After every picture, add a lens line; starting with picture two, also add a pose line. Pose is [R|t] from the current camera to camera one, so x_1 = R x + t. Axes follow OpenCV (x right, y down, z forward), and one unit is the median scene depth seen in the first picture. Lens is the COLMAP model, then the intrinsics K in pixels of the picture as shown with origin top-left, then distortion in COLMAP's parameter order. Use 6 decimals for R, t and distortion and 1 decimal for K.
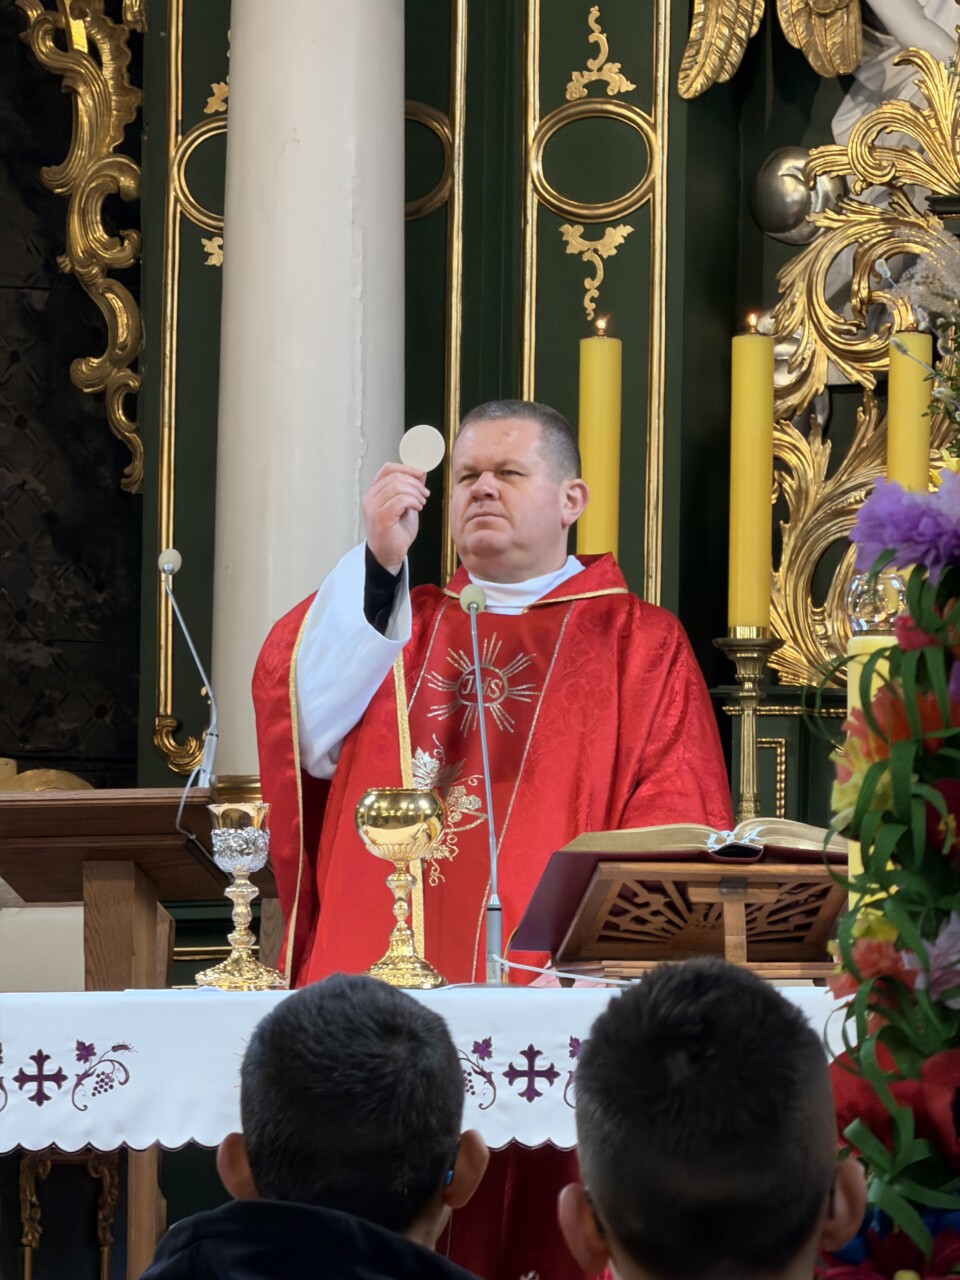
lens RADIAL K [[7453.3, 0, 480.0], [0, 7453.3, 640.0], [0, 0, 1]] dist [0.209984, 18.519195]
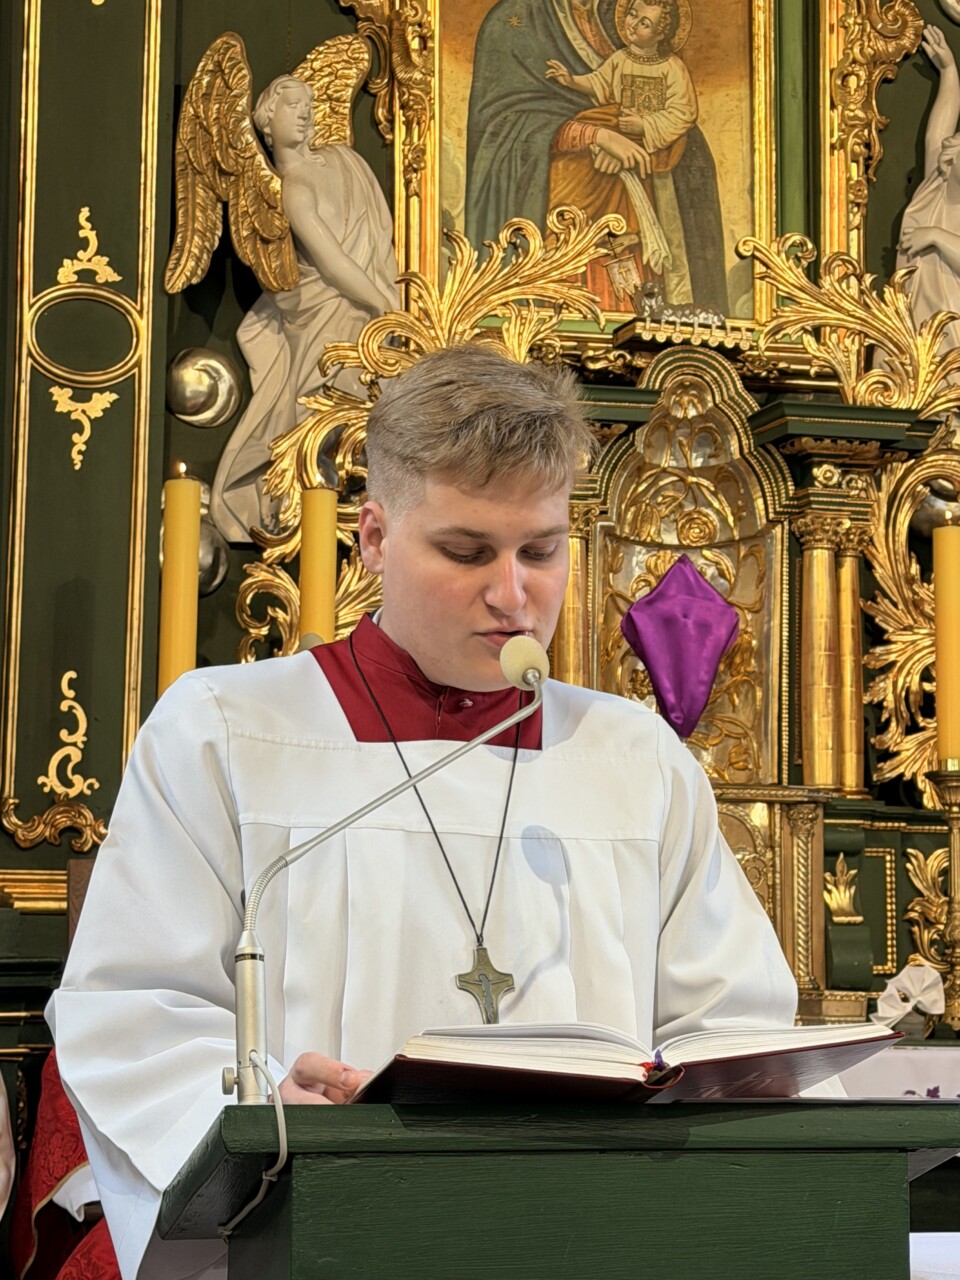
lens RADIAL K [[3005.4, 0, 491.3], [0, 3005.4, 641.0], [0, 0, 1]] dist [0.173327, -0.002764]
pose [[0.803933, 0.065635, 0.591086, -0.213015], [-0.040308, 0.997619, -0.055954, 0.008257], [-0.593352, 0.021158, 0.804665, 0.578257]]
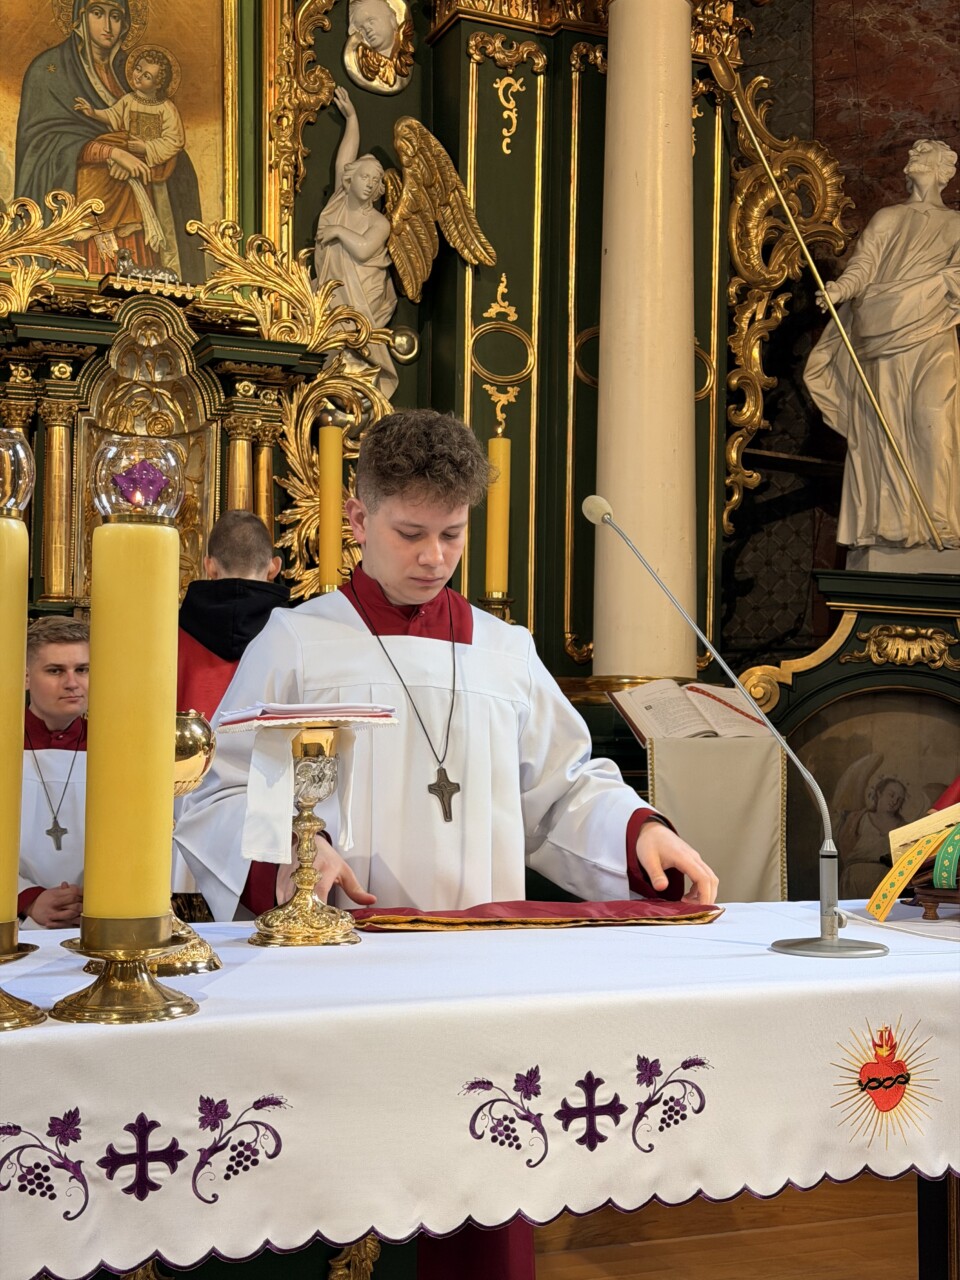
lens RADIAL K [[1775.4, 0, 480.0], [0, 1775.4, 640.0], [0, 0, 1]] dist [0.217376, -0.456240]
pose [[0.726938, 0.037104, 0.685700, -0.129744], [-0.045289, 0.998956, -0.006041, 0.011031], [-0.685208, -0.026663, 0.727859, 0.592463]]
